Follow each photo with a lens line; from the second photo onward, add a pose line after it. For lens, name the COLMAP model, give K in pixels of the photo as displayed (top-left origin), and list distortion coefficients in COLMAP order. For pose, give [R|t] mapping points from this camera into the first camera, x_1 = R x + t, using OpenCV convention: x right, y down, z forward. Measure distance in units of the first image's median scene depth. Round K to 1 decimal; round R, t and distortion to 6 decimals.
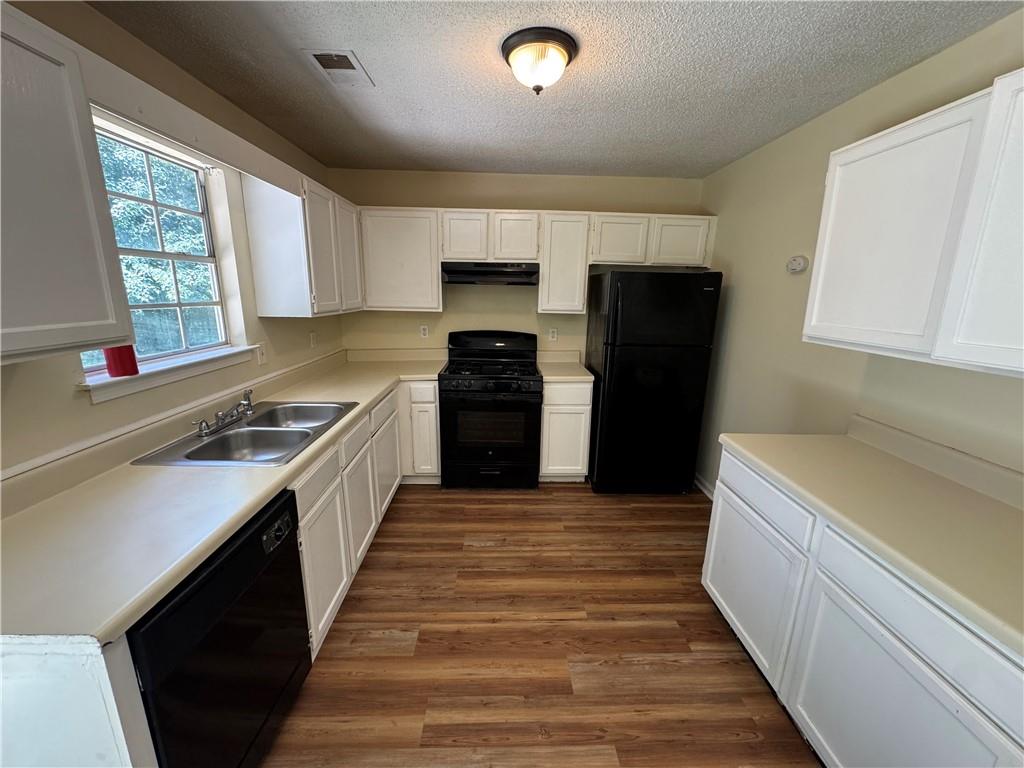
lens RADIAL K [[404.9, 0, 512.0], [0, 404.9, 384.0], [0, 0, 1]] dist [0.000761, -0.005145]
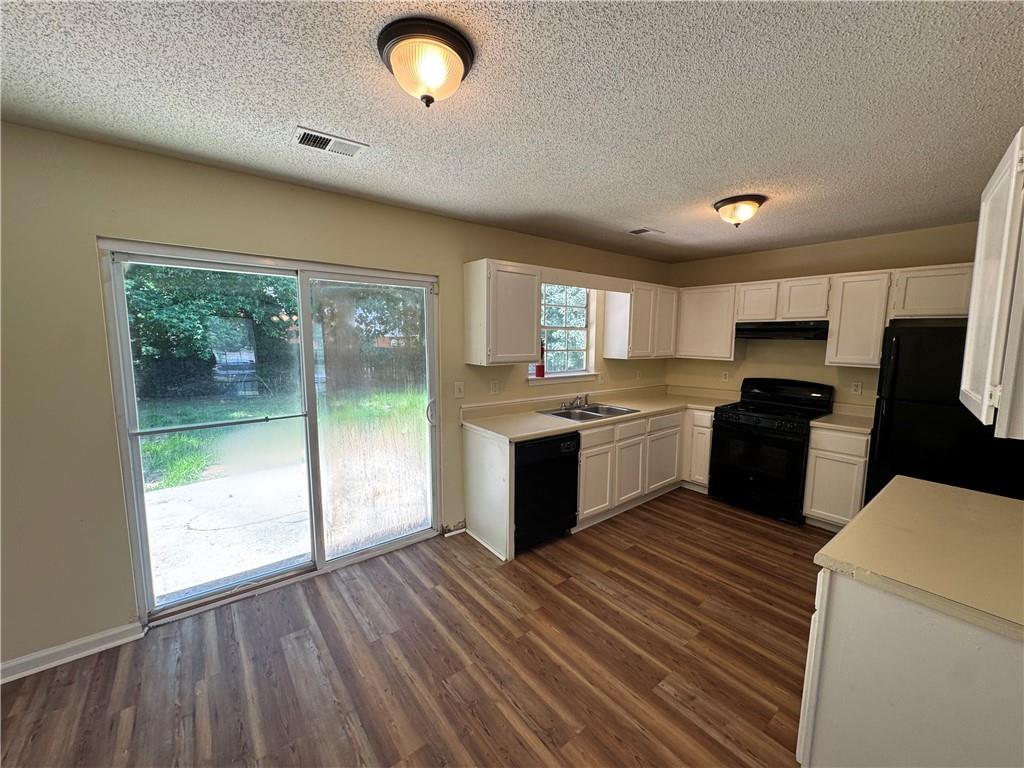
lens RADIAL K [[404.9, 0, 512.0], [0, 404.9, 384.0], [0, 0, 1]] dist [0.000761, -0.005145]
pose [[0.595963, 0.084308, -0.798574, 0.513133], [-0.180889, 0.983008, -0.031216, 0.069840], [0.782373, 0.163056, 0.601087, -0.347121]]
